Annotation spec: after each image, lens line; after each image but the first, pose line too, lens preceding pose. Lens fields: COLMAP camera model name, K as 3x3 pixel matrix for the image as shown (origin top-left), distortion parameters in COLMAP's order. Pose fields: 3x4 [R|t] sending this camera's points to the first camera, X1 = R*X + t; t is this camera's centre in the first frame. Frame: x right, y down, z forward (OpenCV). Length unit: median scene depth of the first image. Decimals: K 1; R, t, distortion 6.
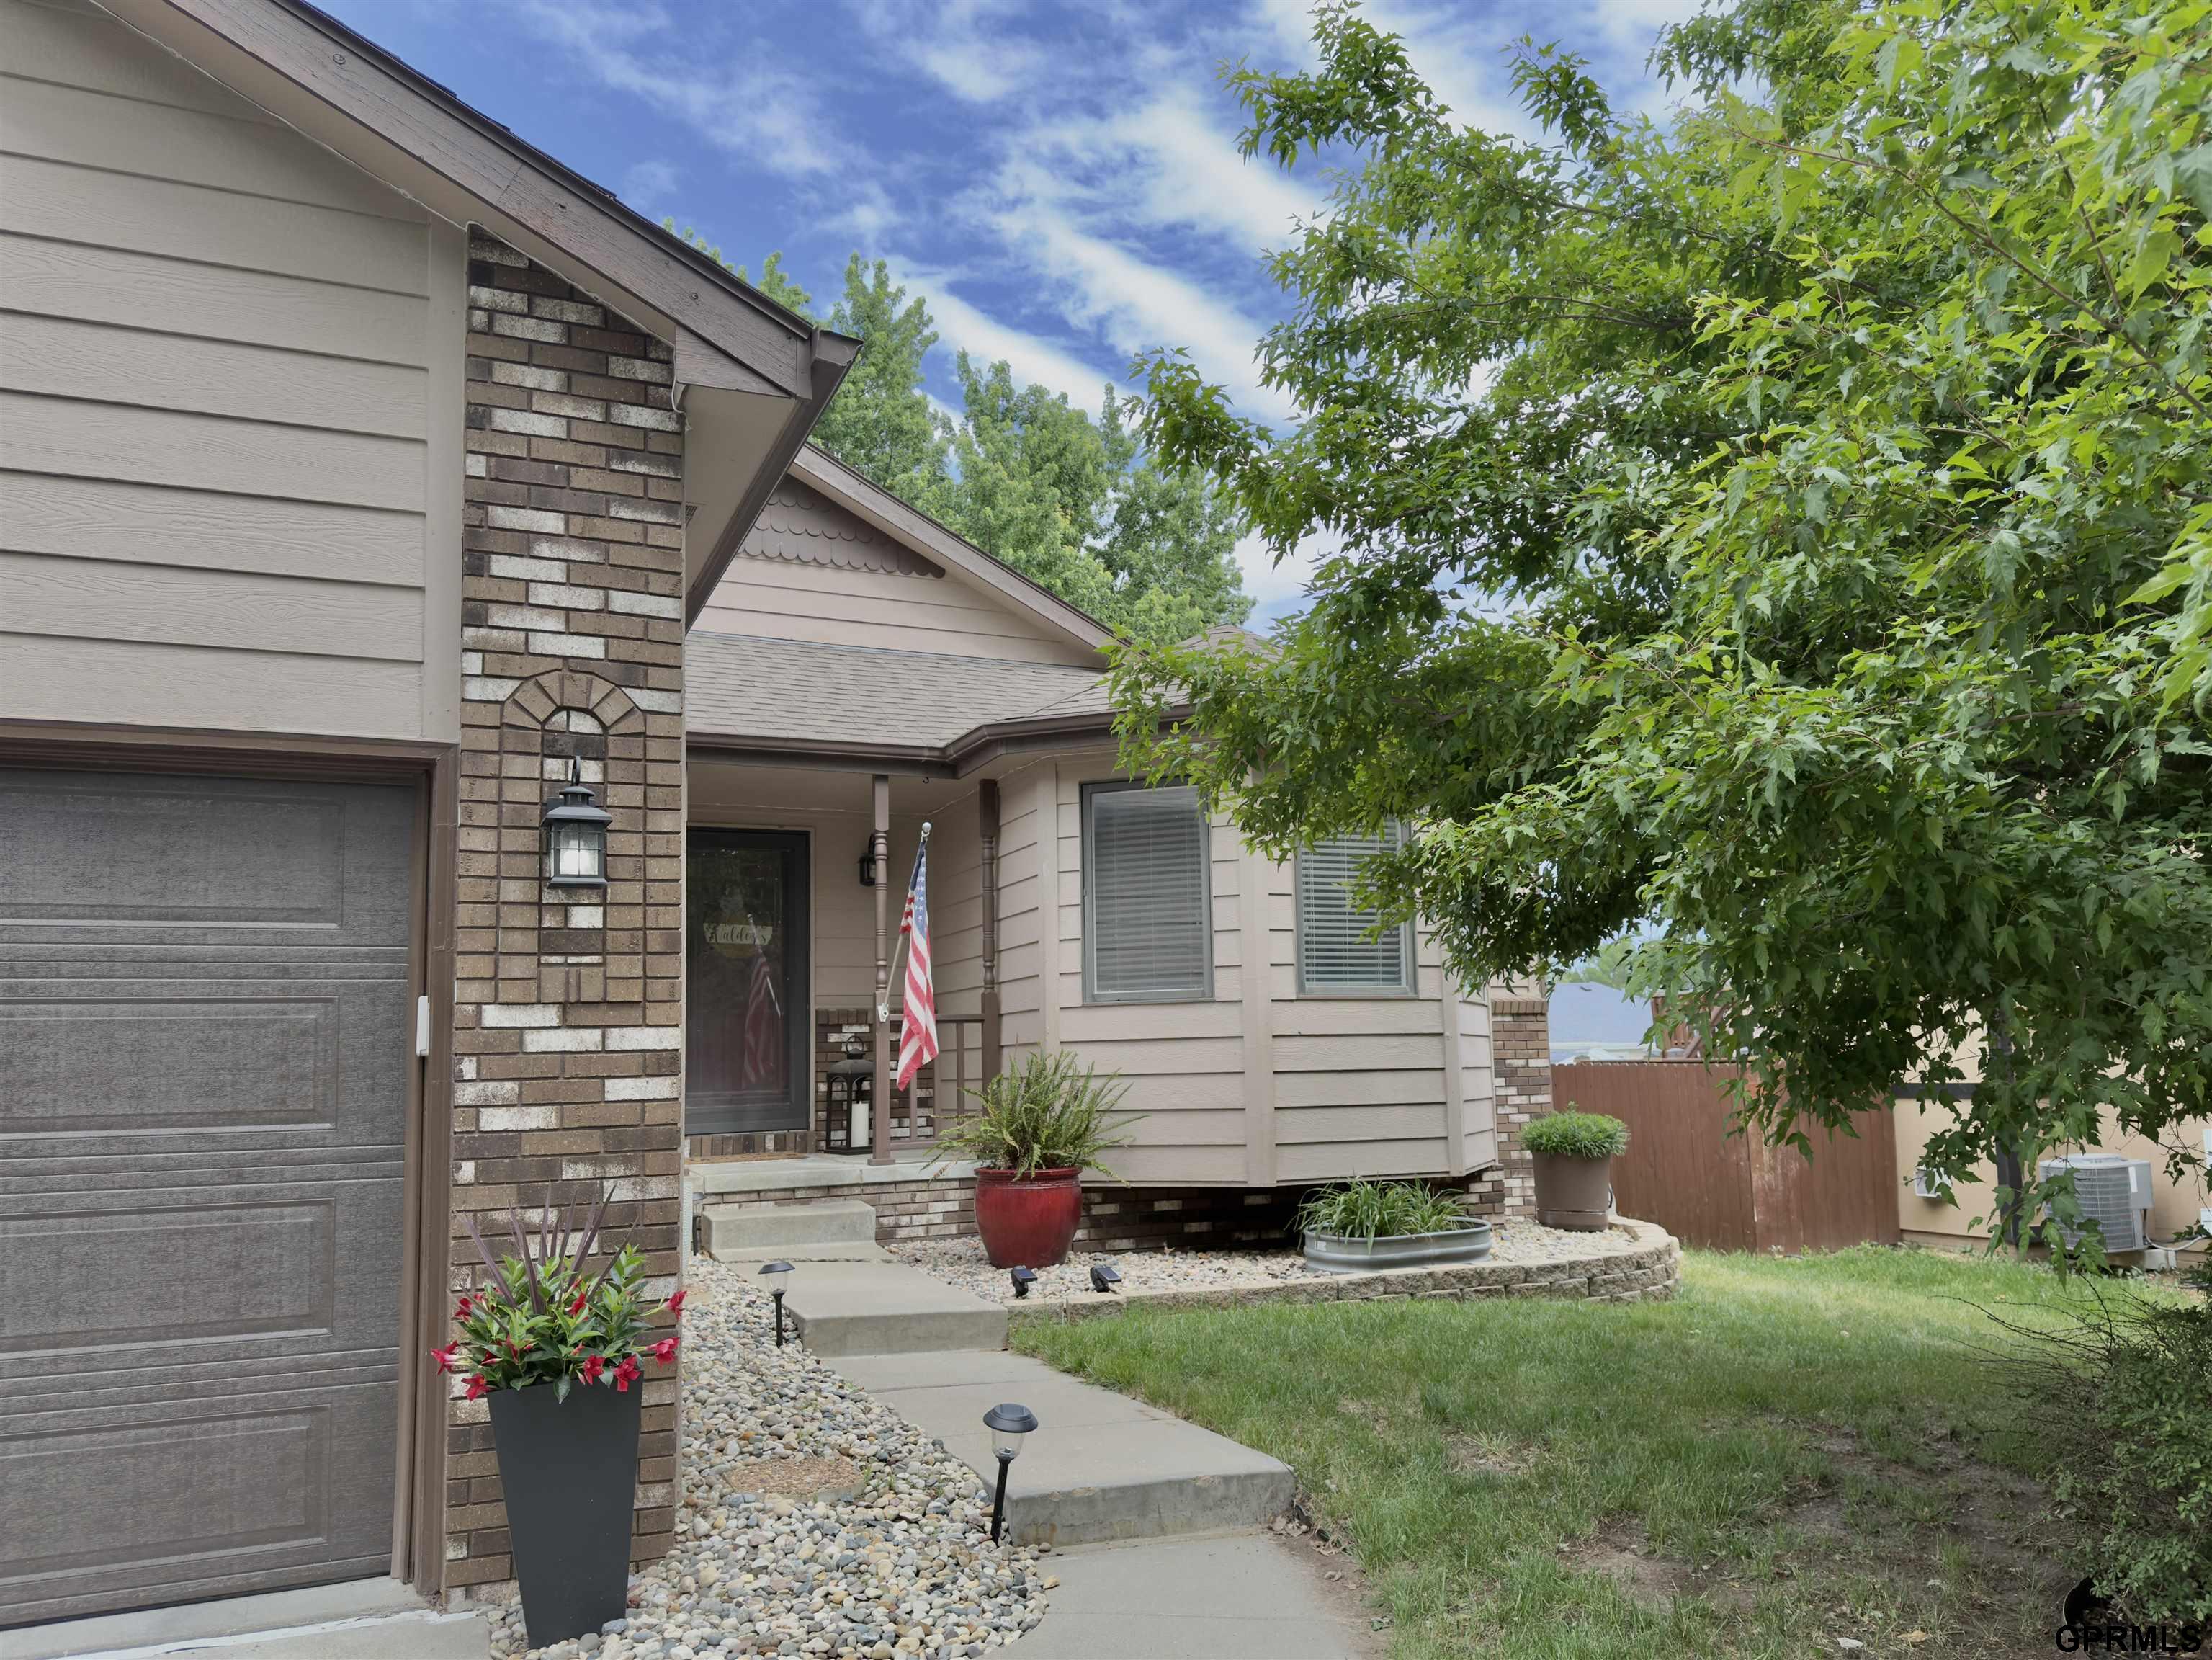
lens RADIAL K [[1597.9, 0, 1115.0], [0, 1597.9, 847.4], [0, 0, 1]] dist [0.002298, -0.003084]
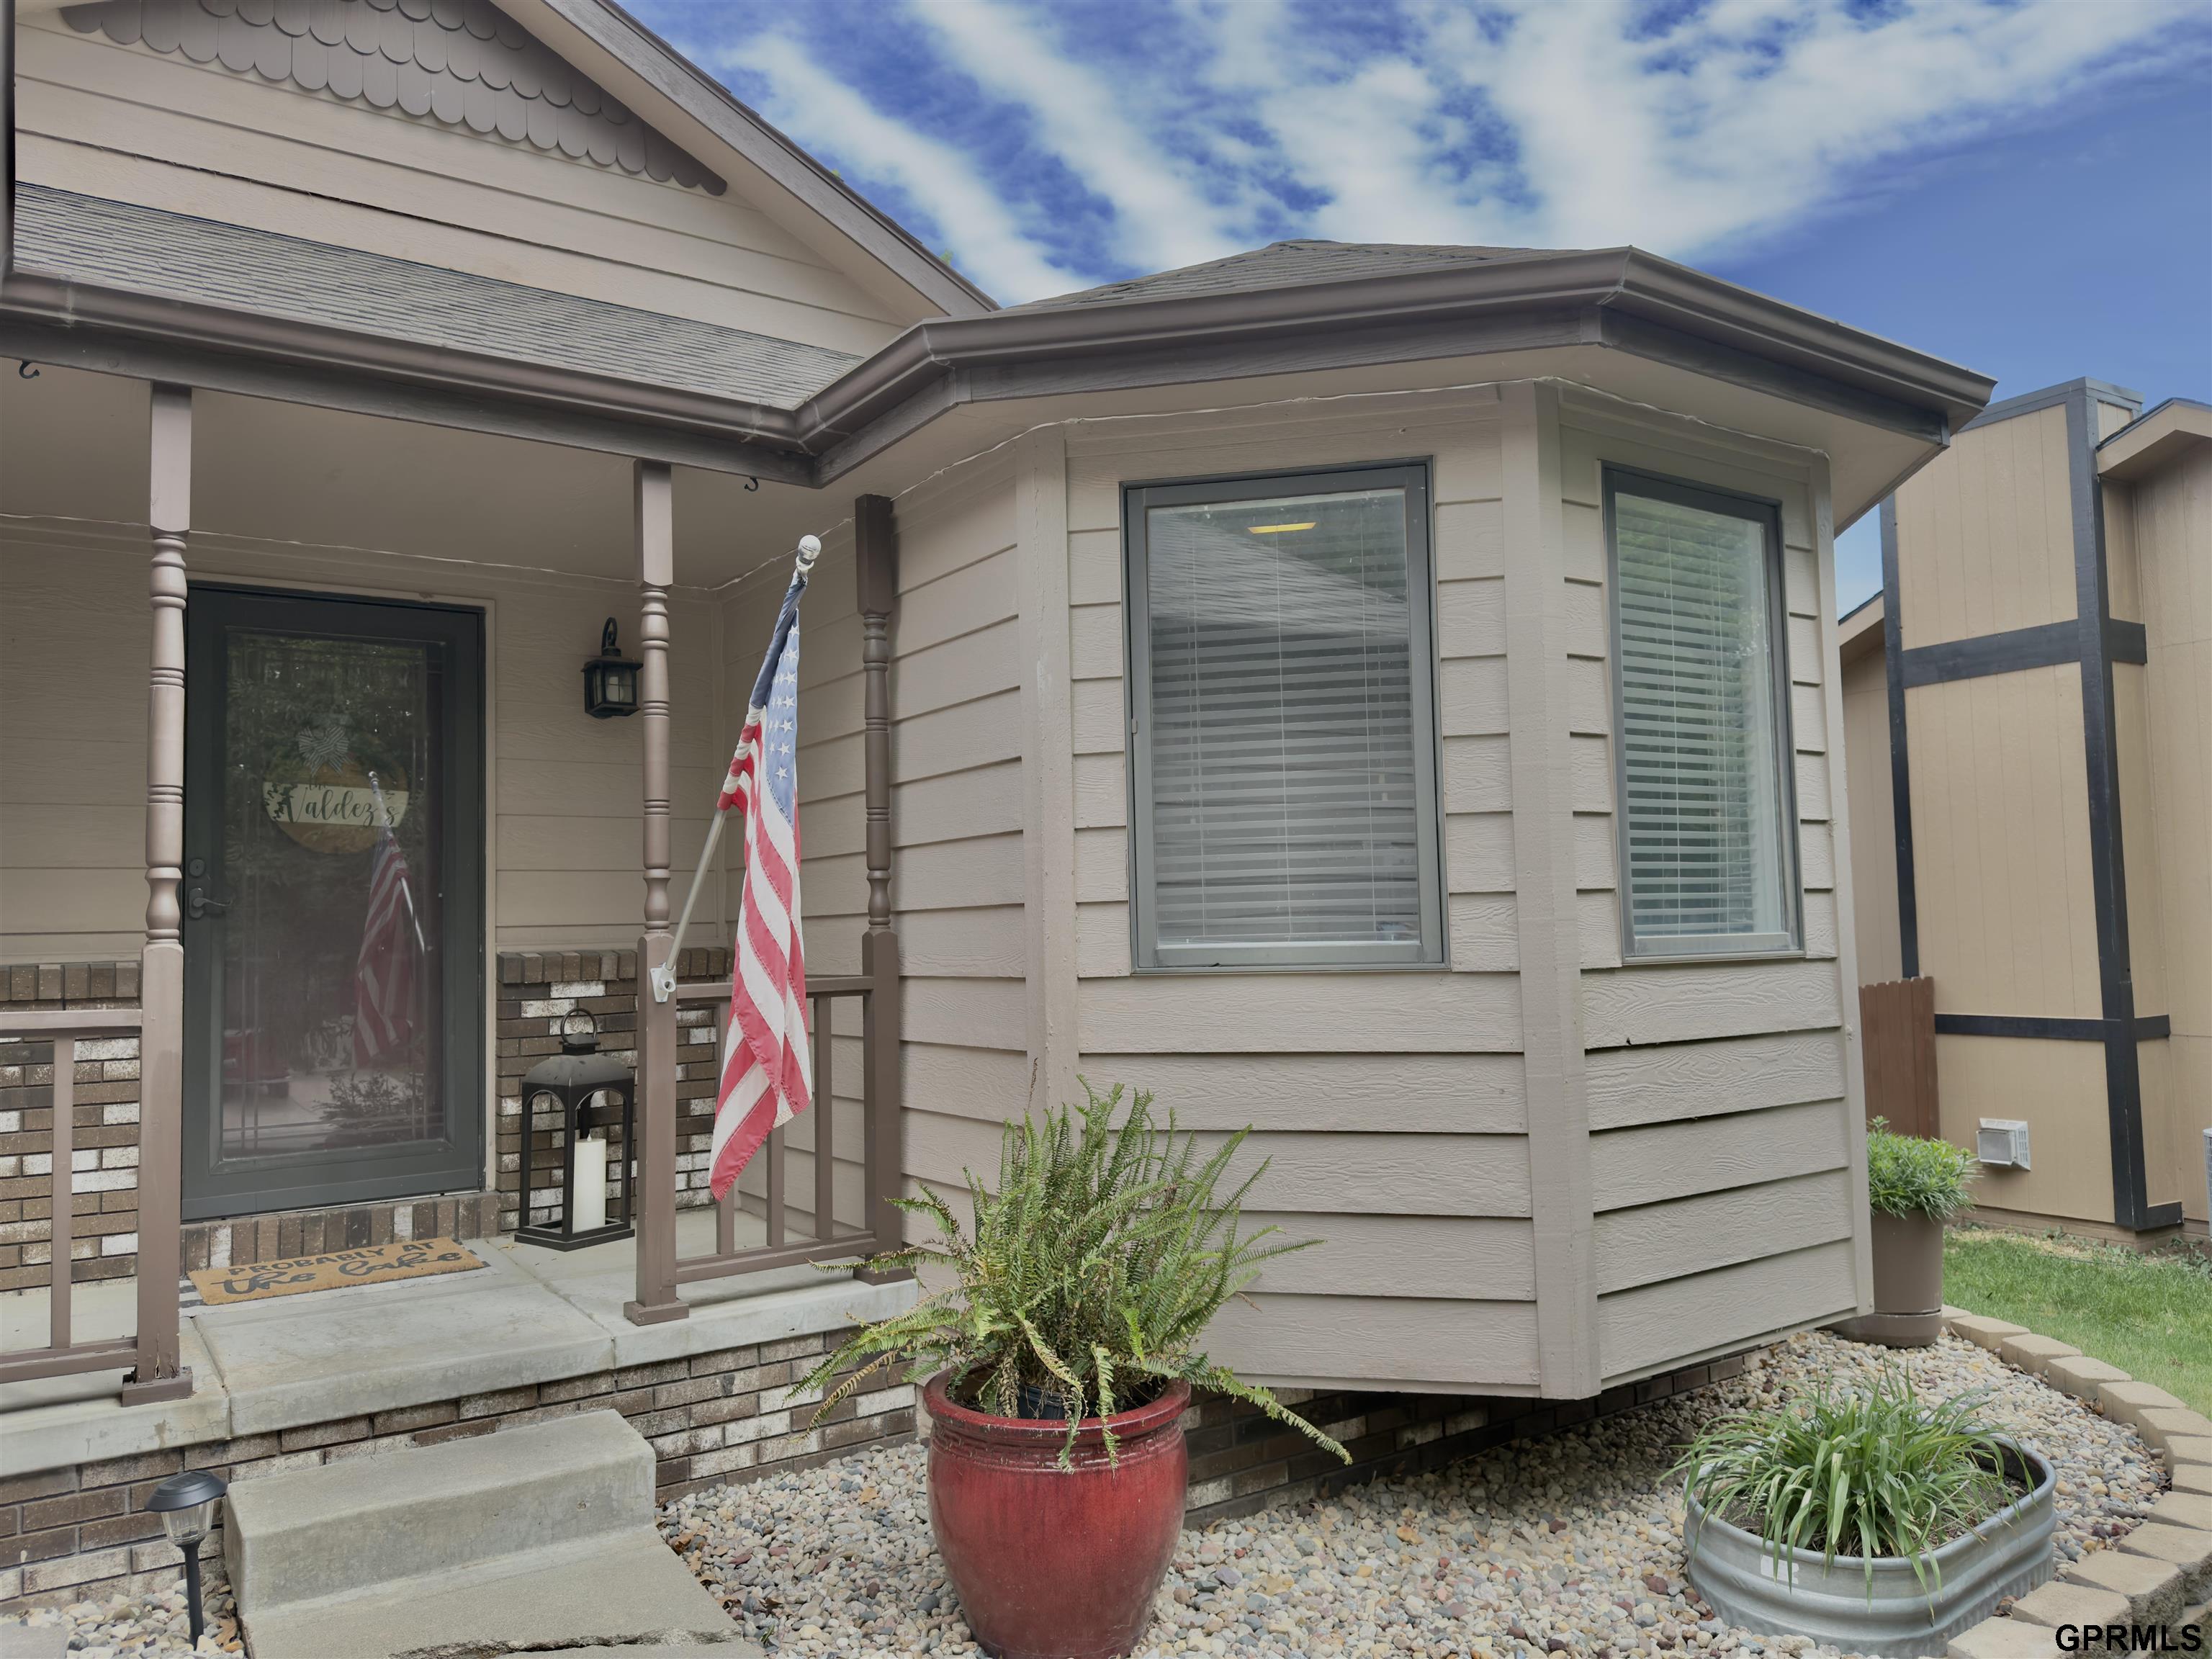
lens RADIAL K [[1597.7, 0, 1088.1], [0, 1597.7, 810.8], [0, 0, 1]] dist [0.002298, -0.003084]
pose [[0.983398, 0.012114, 0.181059, -0.108286], [-0.022306, 0.998272, 0.054359, 0.026676], [-0.180088, -0.057495, 0.981969, 0.533258]]
